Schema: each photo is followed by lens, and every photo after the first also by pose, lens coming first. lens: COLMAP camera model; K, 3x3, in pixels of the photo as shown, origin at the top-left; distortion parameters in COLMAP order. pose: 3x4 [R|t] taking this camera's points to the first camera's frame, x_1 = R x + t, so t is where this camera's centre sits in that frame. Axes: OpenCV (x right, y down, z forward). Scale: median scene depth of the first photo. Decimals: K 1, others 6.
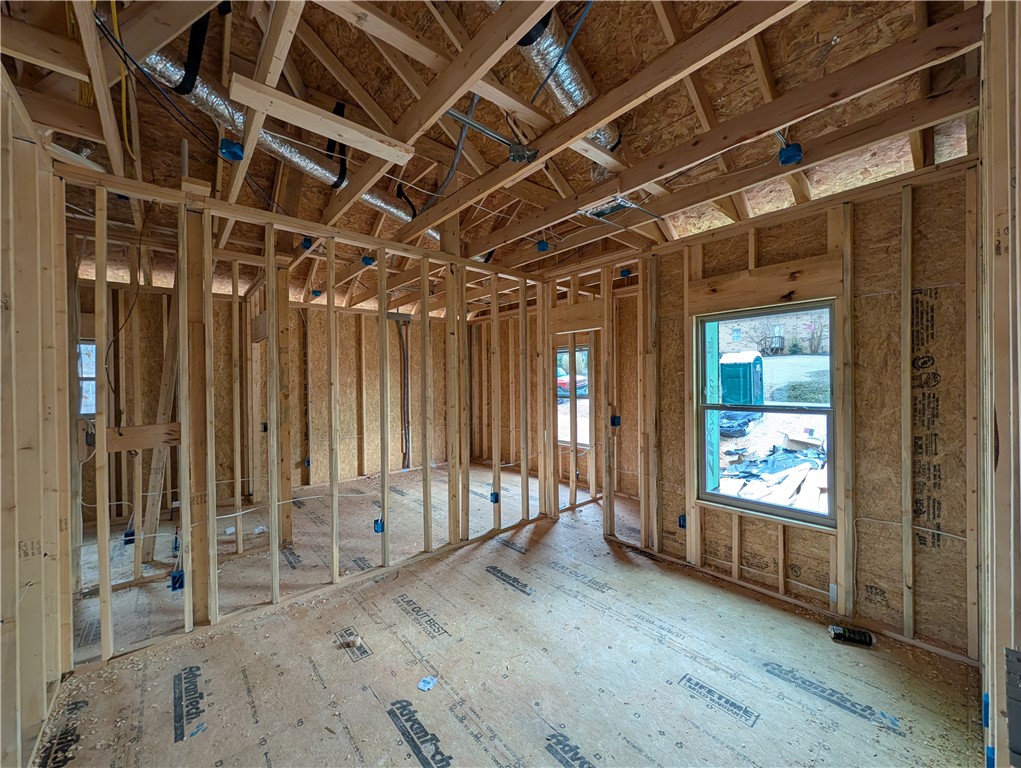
lens RADIAL K [[395.5, 0, 507.4], [0, 395.5, 384.1], [0, 0, 1]] dist [0.001523, 0.000059]
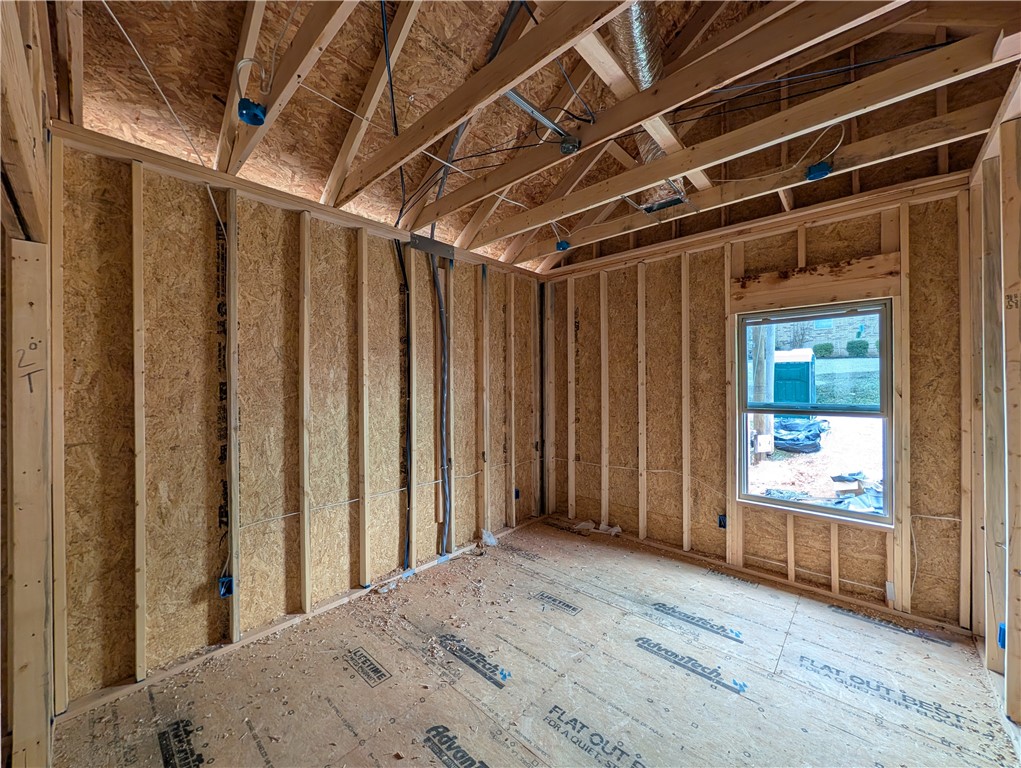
lens RADIAL K [[395.5, 0, 507.9], [0, 395.5, 384.7], [0, 0, 1]] dist [0.001523, 0.000059]
pose [[0.993443, 0.002367, 0.114304, -0.251604], [-0.001394, 0.999962, -0.008590, 0.004206], [-0.114320, 0.008374, 0.993409, 0.530348]]
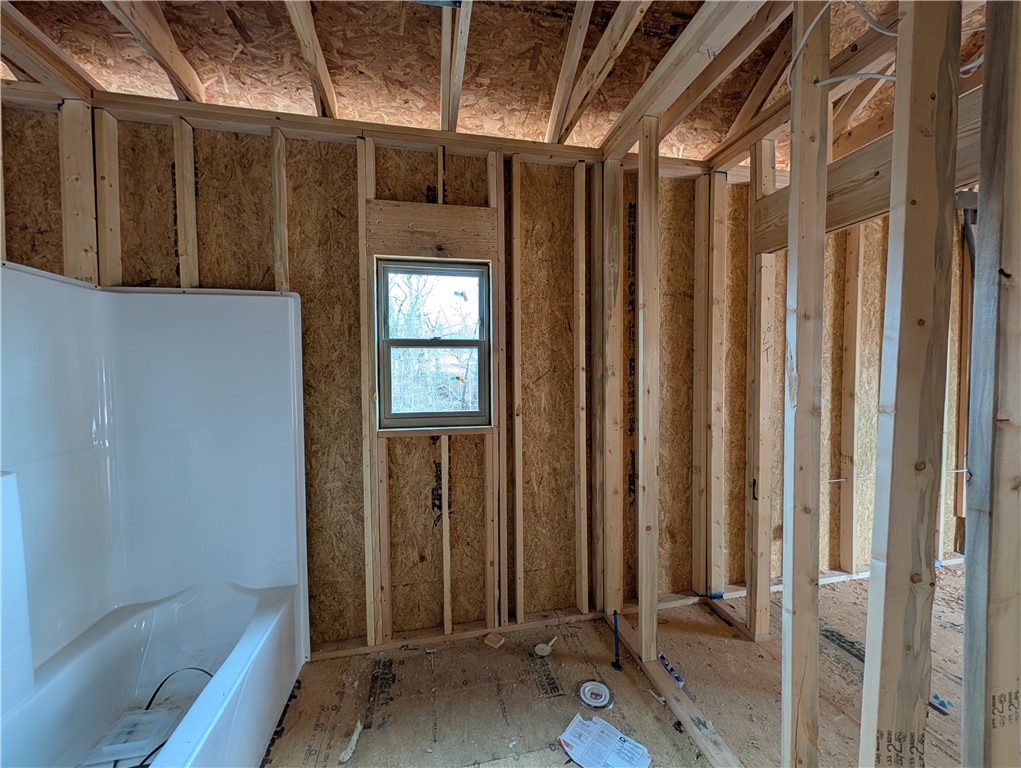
lens RADIAL K [[395.5, 0, 509.5], [0, 395.5, 380.2], [0, 0, 1]] dist [0.001523, 0.000059]
pose [[0.878965, 0.023752, -0.476295, -0.532236], [-0.007999, 0.999353, 0.035075, 0.010668], [0.476820, -0.027020, 0.878586, 0.406541]]
